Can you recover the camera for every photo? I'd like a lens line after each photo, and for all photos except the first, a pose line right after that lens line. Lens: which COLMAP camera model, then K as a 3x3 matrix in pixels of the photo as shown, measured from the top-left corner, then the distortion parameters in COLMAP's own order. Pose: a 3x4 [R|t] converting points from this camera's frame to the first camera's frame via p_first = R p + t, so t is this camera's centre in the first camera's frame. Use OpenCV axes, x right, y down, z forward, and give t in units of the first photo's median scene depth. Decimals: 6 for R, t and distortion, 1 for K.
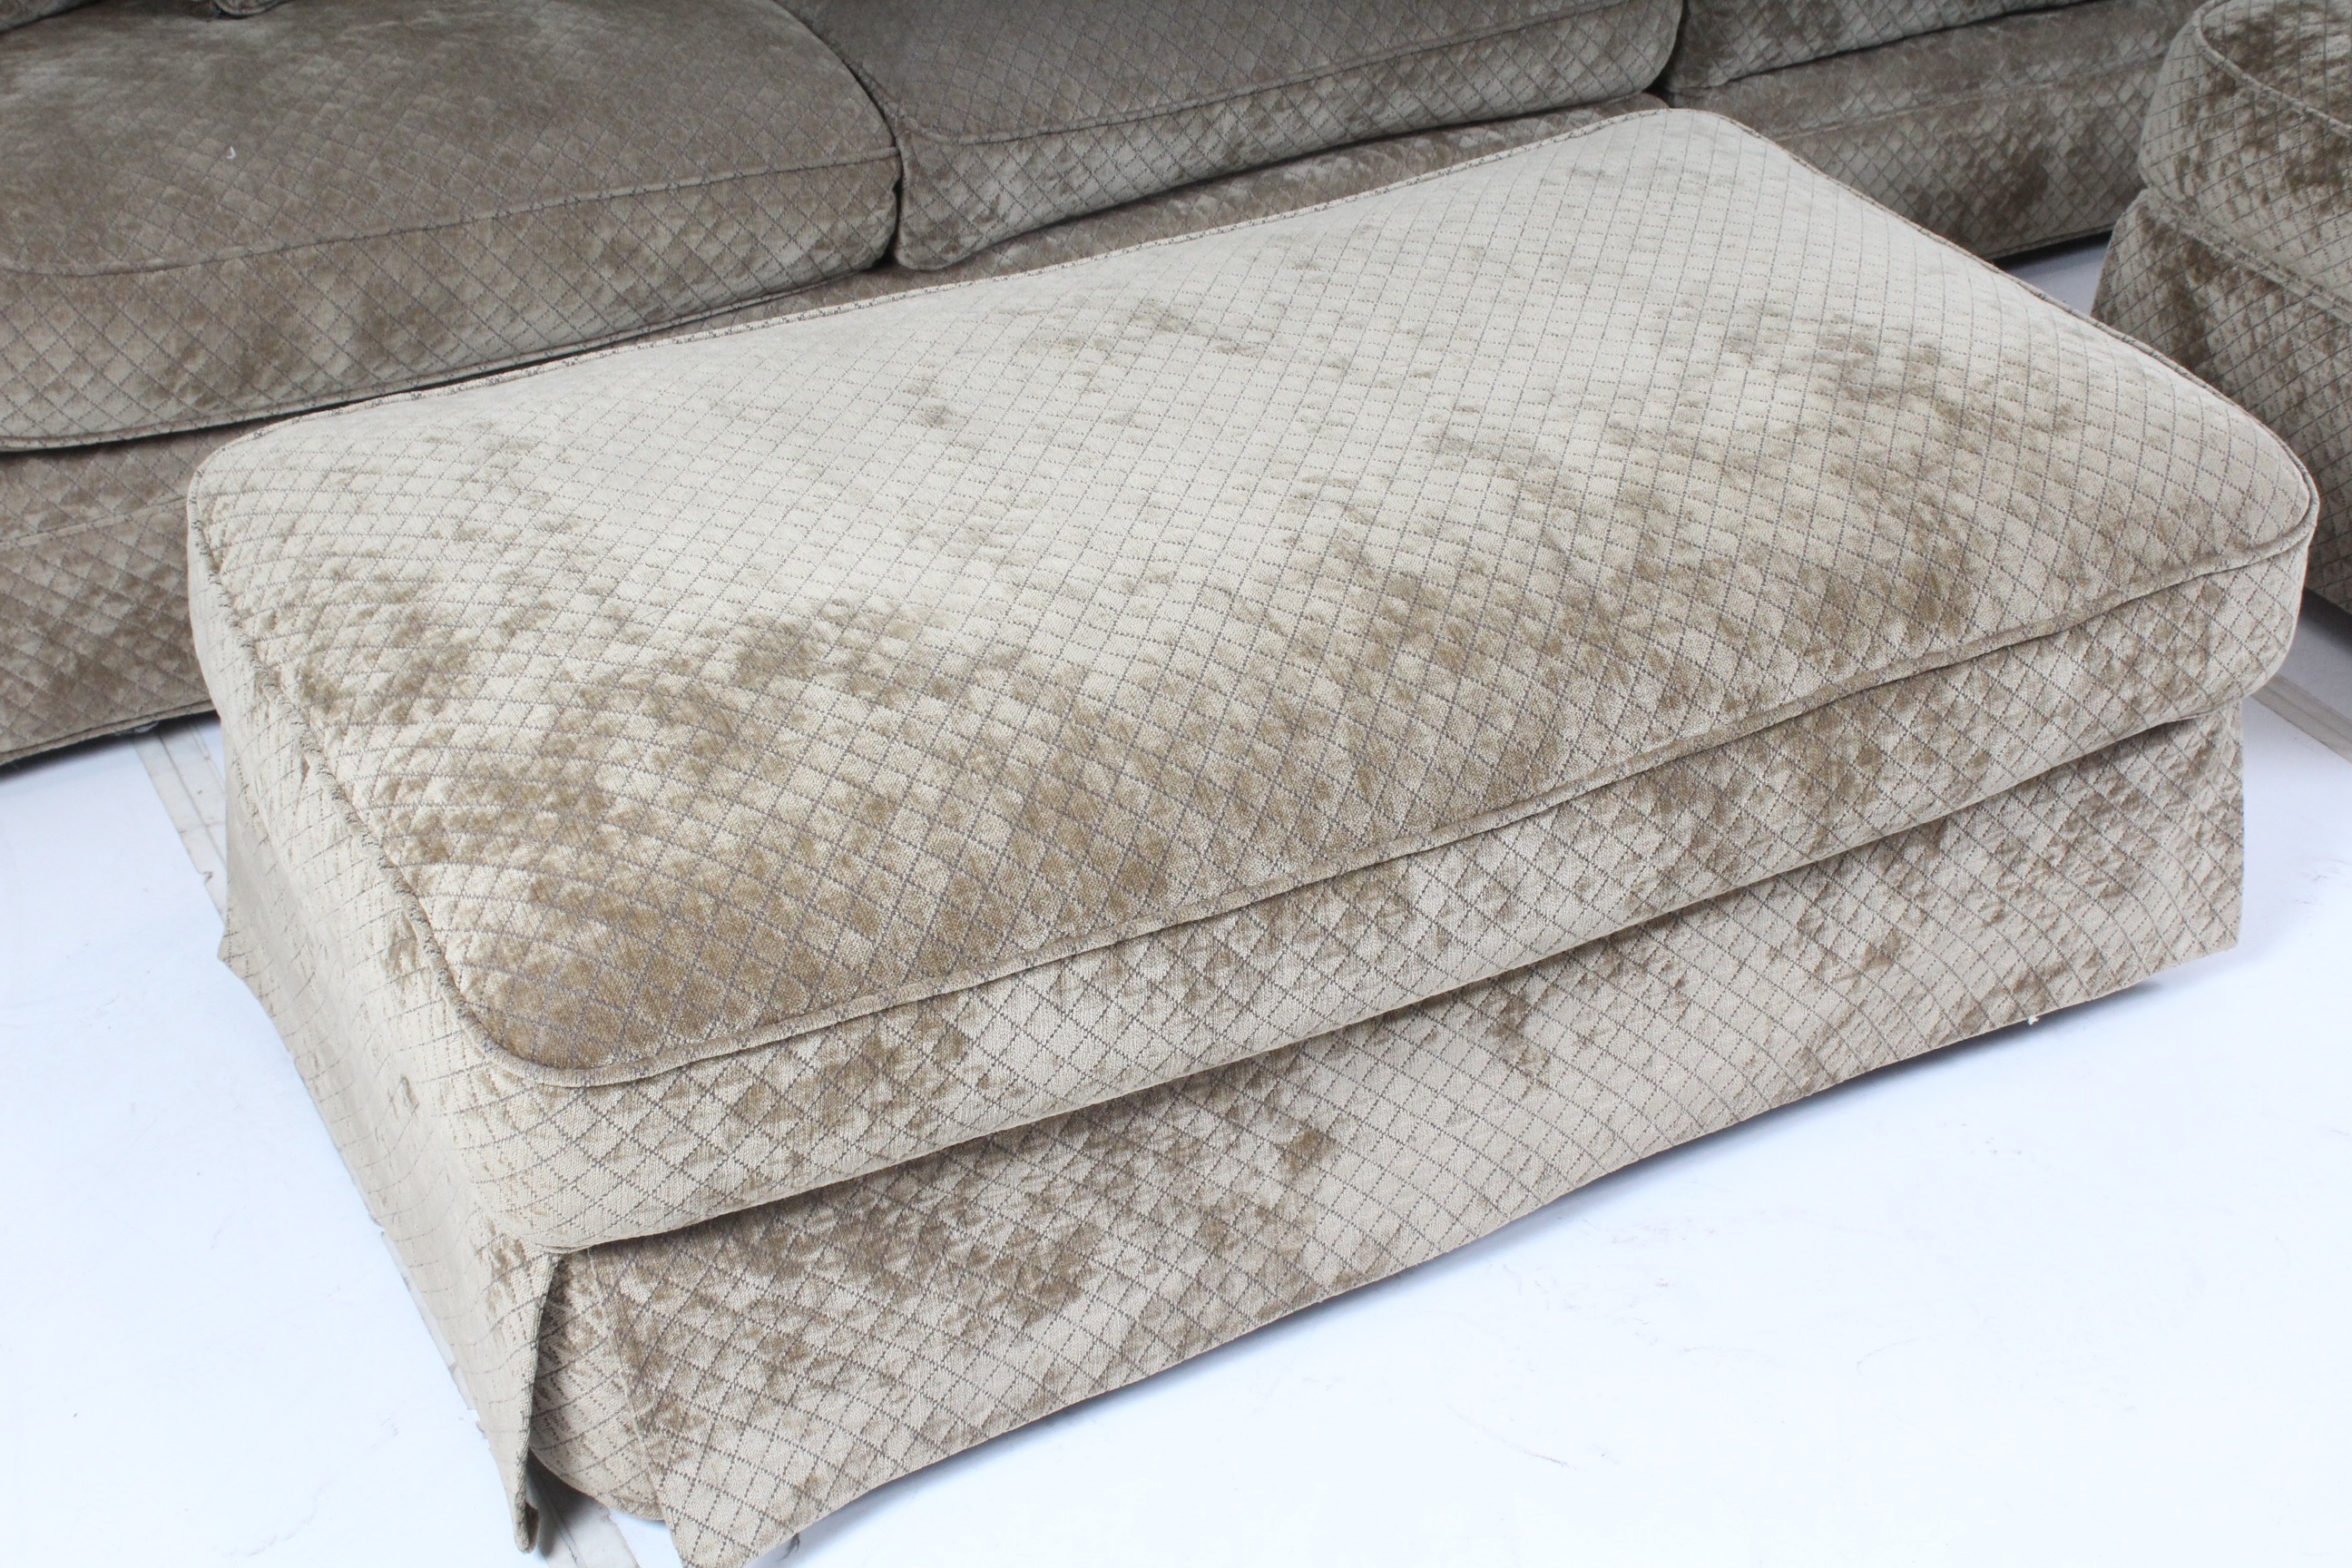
lens RADIAL K [[3238.5, 0, 1122.3], [0, 3238.5, 790.9], [0, 0, 1]] dist [-0.024310, 0.000000]
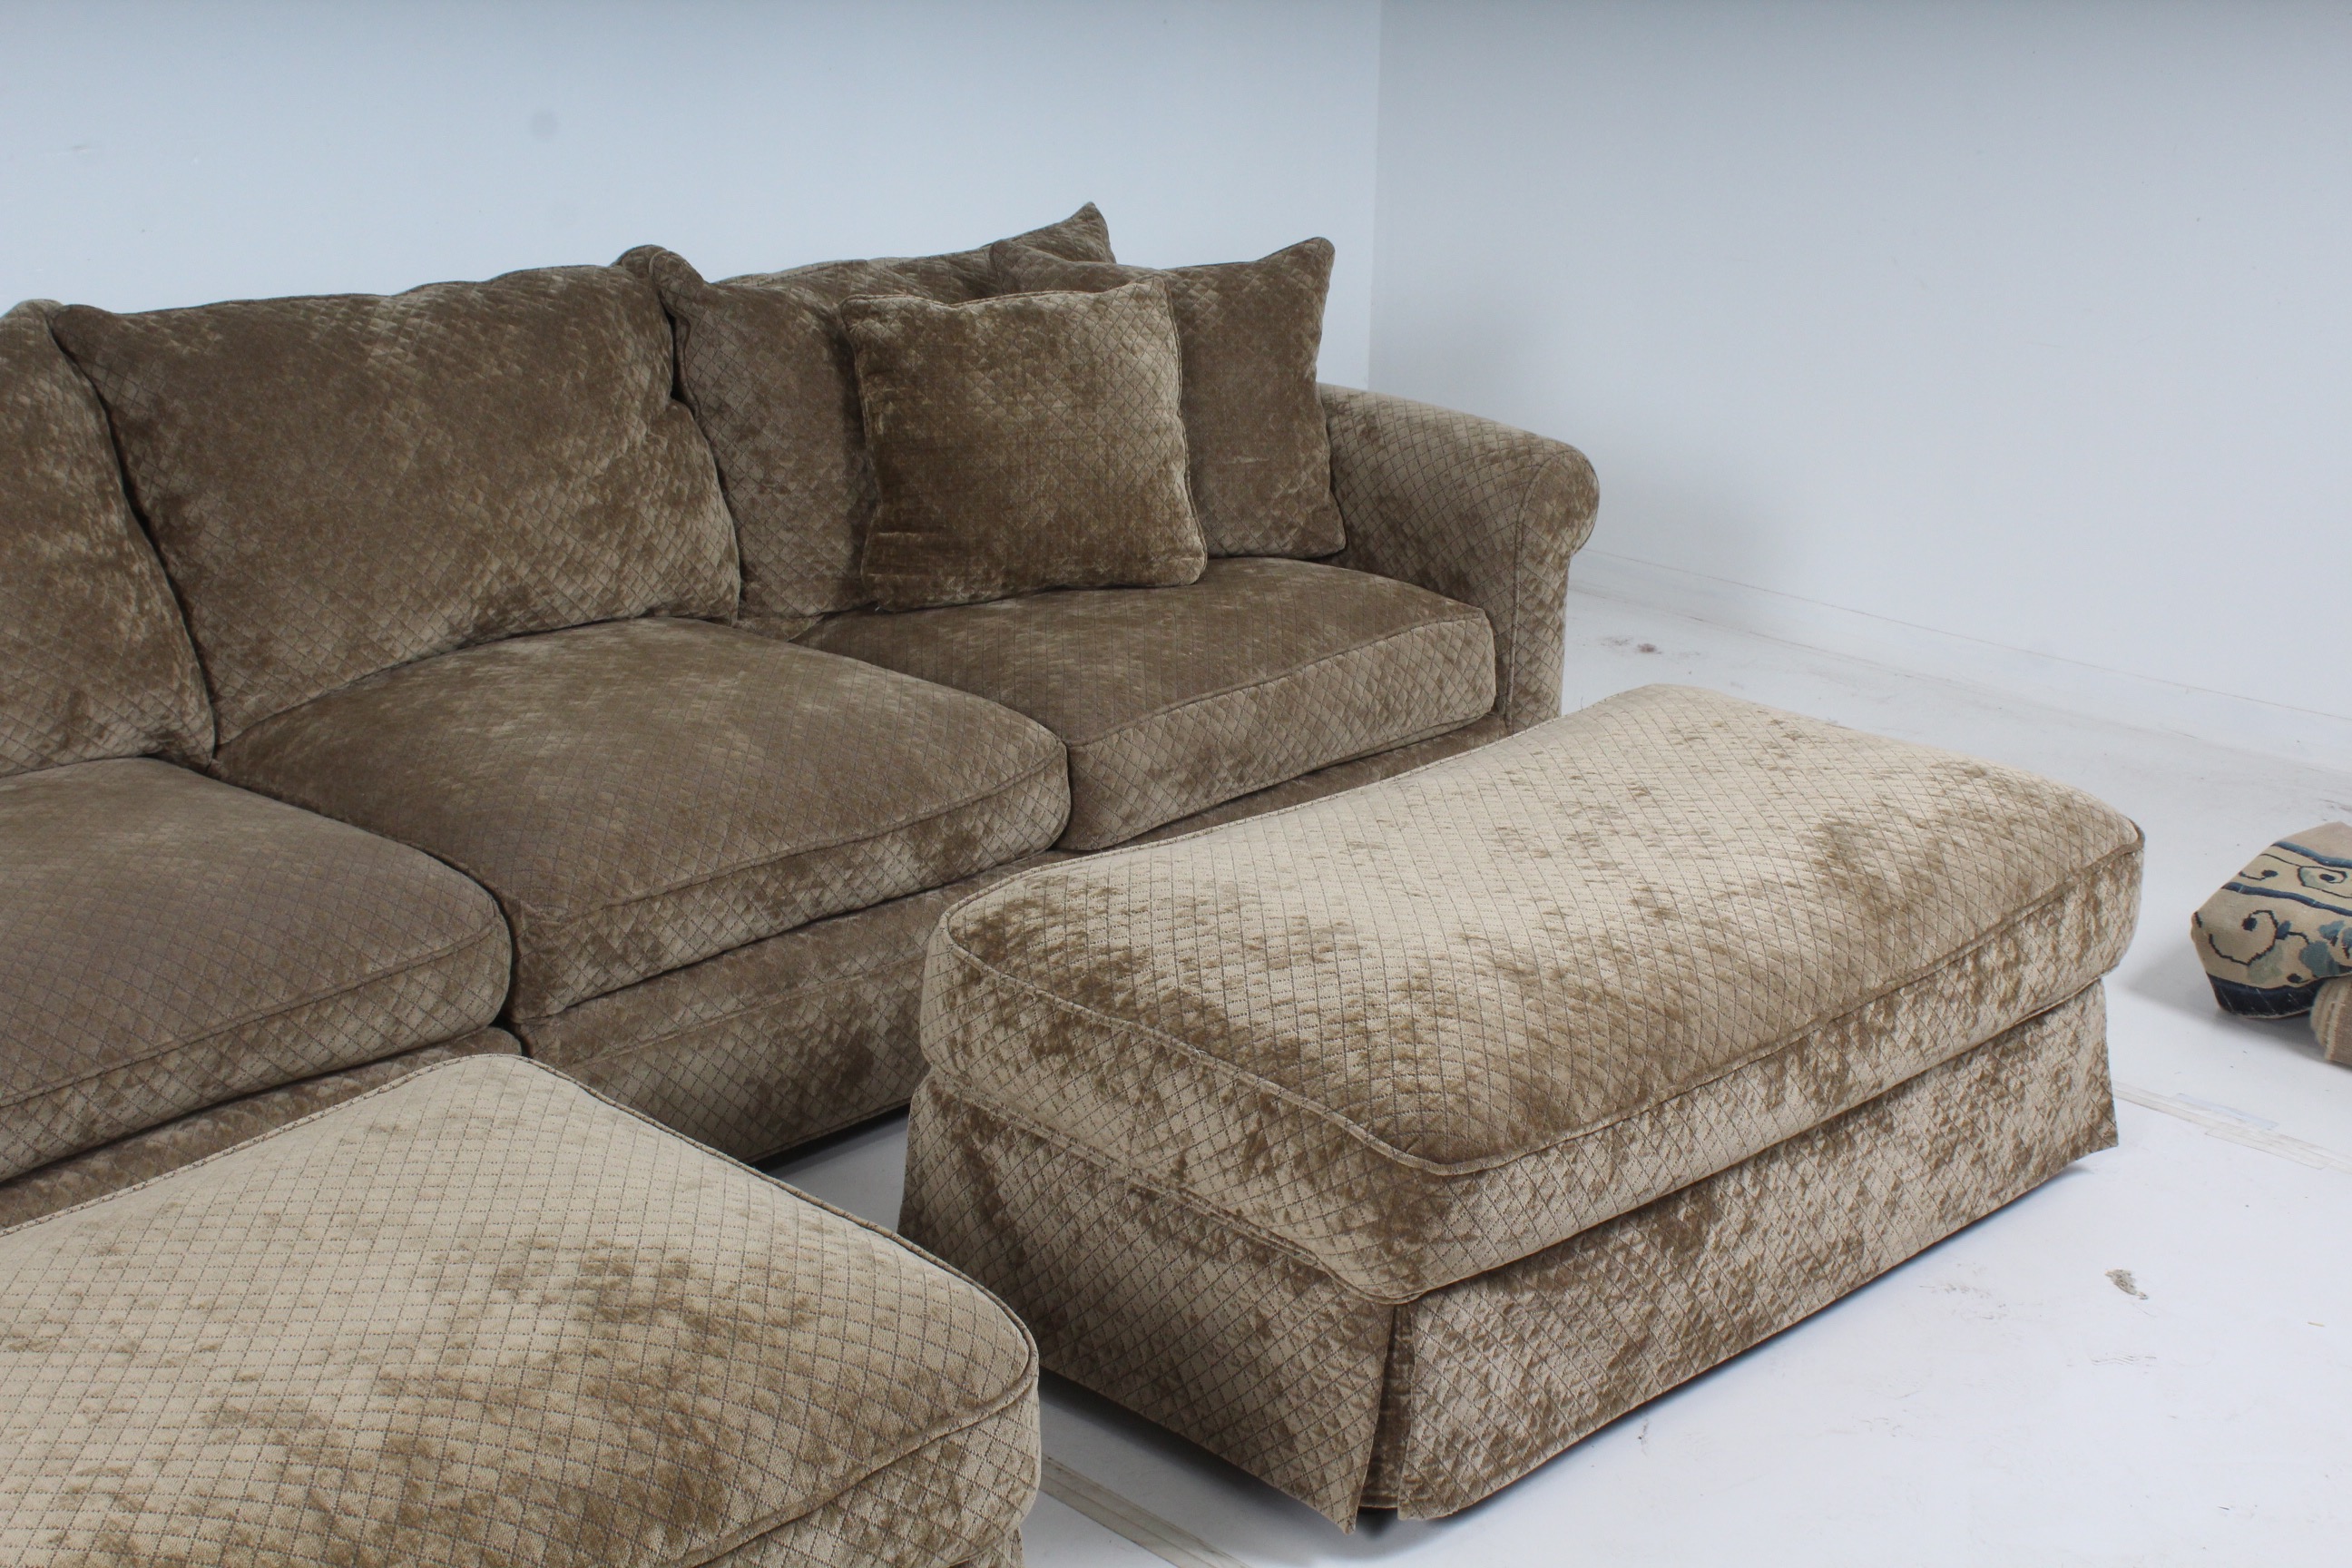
lens RADIAL K [[2957.2, 0, 1134.3], [0, 2957.2, 790.7], [0, 0, 1]] dist [-0.068608, 0.000000]
pose [[0.950494, -0.083596, 0.299287, 0.105180], [0.158771, 0.958575, -0.236486, -0.027521], [-0.267120, 0.272297, 0.924392, -0.018611]]
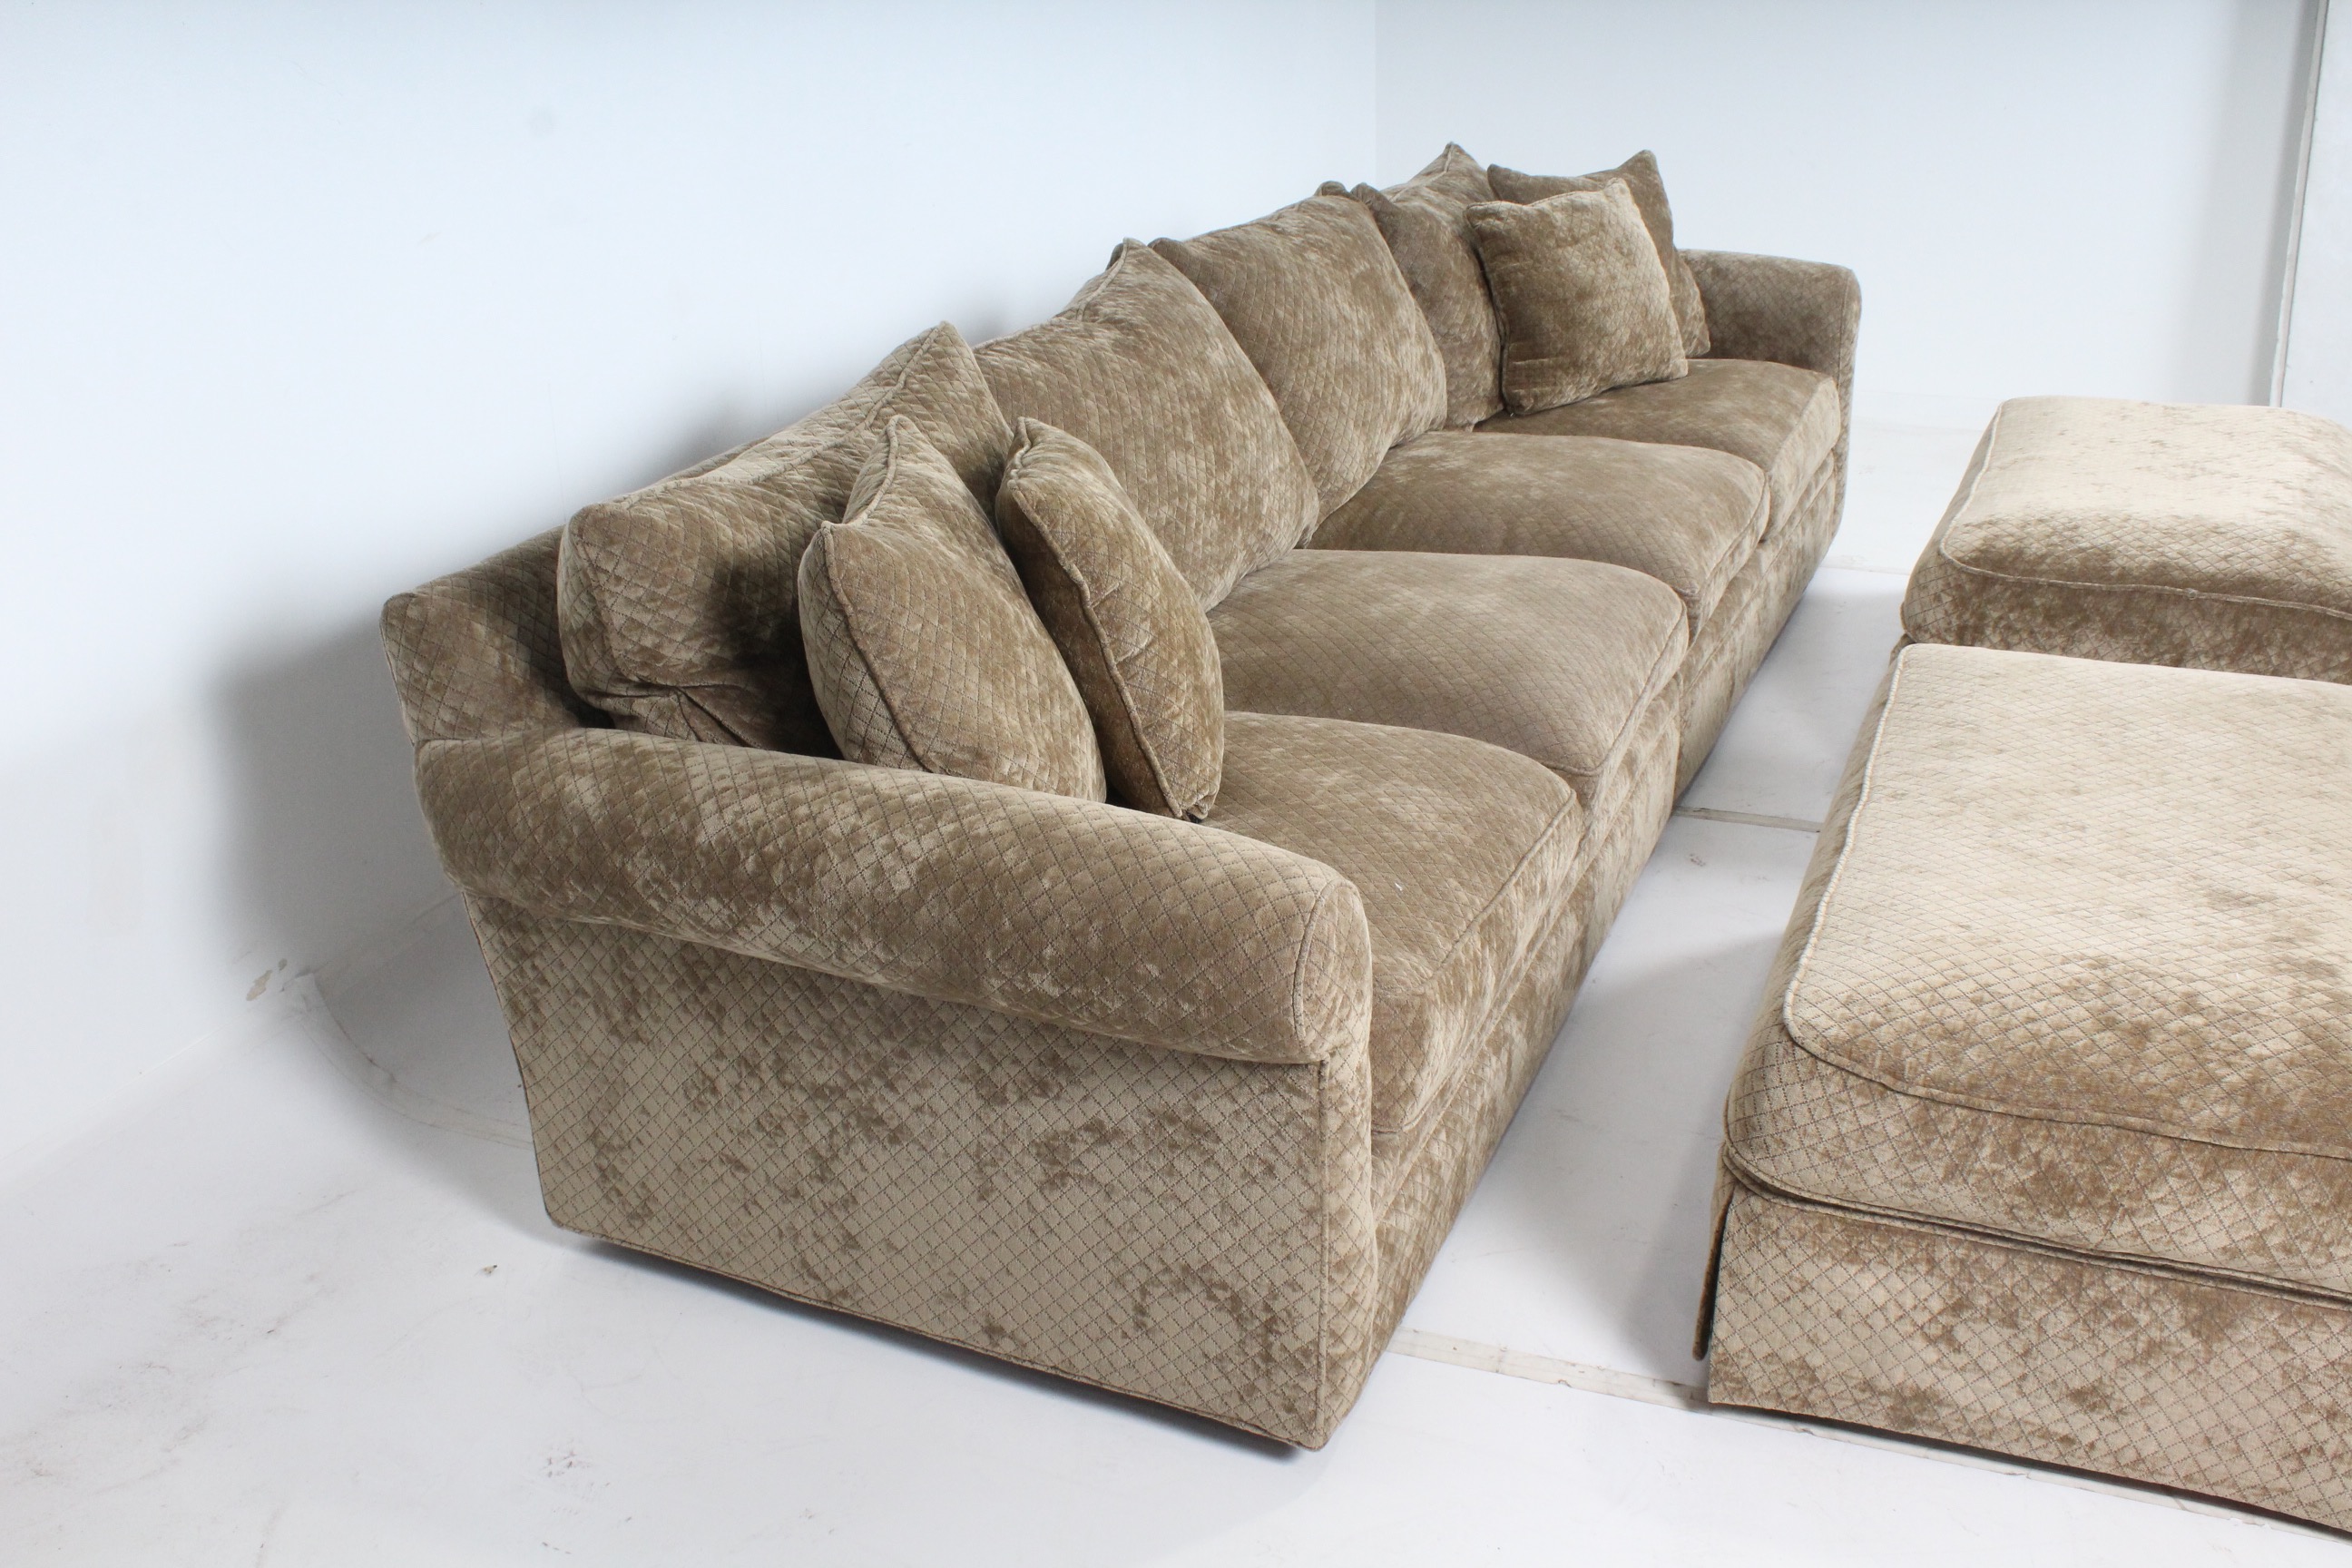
lens RADIAL K [[2259.7, 0, 1152.2], [0, 2259.7, 783.9], [0, 0, 1]] dist [-0.096067, 0.000000]
pose [[0.774090, -0.251660, 0.580906, -1.017241], [0.371325, 0.923665, -0.094662, -0.207878], [-0.512740, 0.288981, 0.808447, 0.286359]]
